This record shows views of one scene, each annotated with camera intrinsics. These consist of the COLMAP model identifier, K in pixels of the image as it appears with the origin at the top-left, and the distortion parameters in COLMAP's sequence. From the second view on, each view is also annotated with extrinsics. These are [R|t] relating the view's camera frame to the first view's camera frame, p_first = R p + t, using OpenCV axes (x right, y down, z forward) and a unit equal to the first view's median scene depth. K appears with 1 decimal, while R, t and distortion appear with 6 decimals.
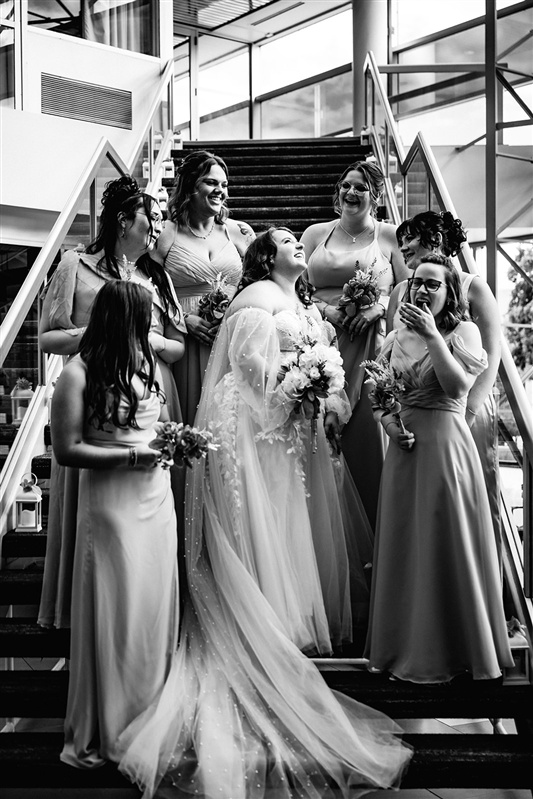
lens RADIAL K [[1044.6, 0, 262.3], [0, 1044.6, 426.6], [0, 0, 1]] dist [-0.012498, -0.012540]
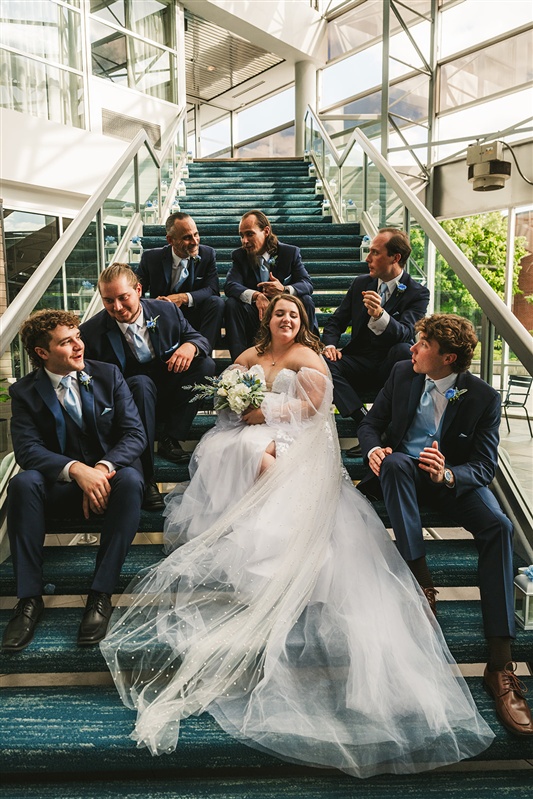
lens RADIAL K [[557.3, 0, 266.5], [0, 557.3, 399.5], [0, 0, 1]] dist [-0.003146, 0.007015]
pose [[0.998316, -0.008656, 0.057363, -0.017729], [0.003537, 0.996047, 0.088755, 0.021745], [-0.057904, -0.088402, 0.994400, 0.117656]]
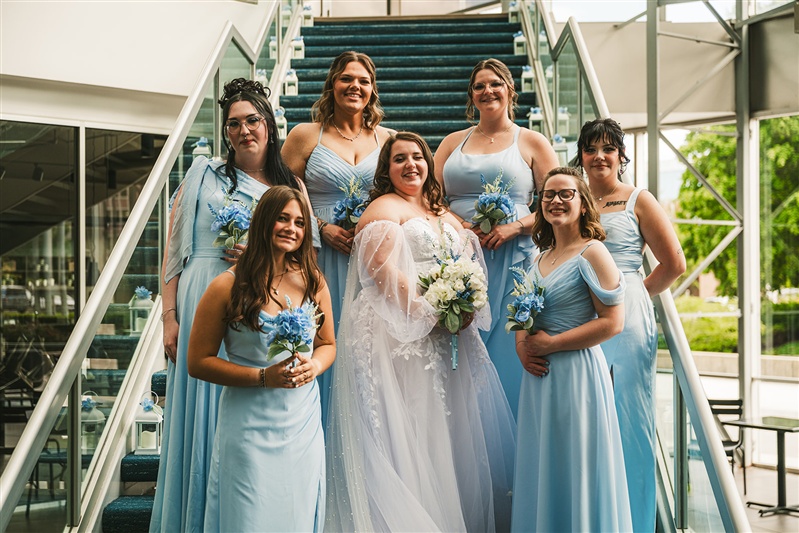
lens RADIAL K [[1192.3, 0, 399.5], [0, 1192.3, 266.5], [0, 0, 1]] dist [-0.000821, 0.000453]
pose [[0.999994, 0.003145, -0.001055, 0.000639], [-0.003192, 0.998840, -0.048047, -0.007057], [0.000903, 0.048050, 0.998845, -0.031155]]
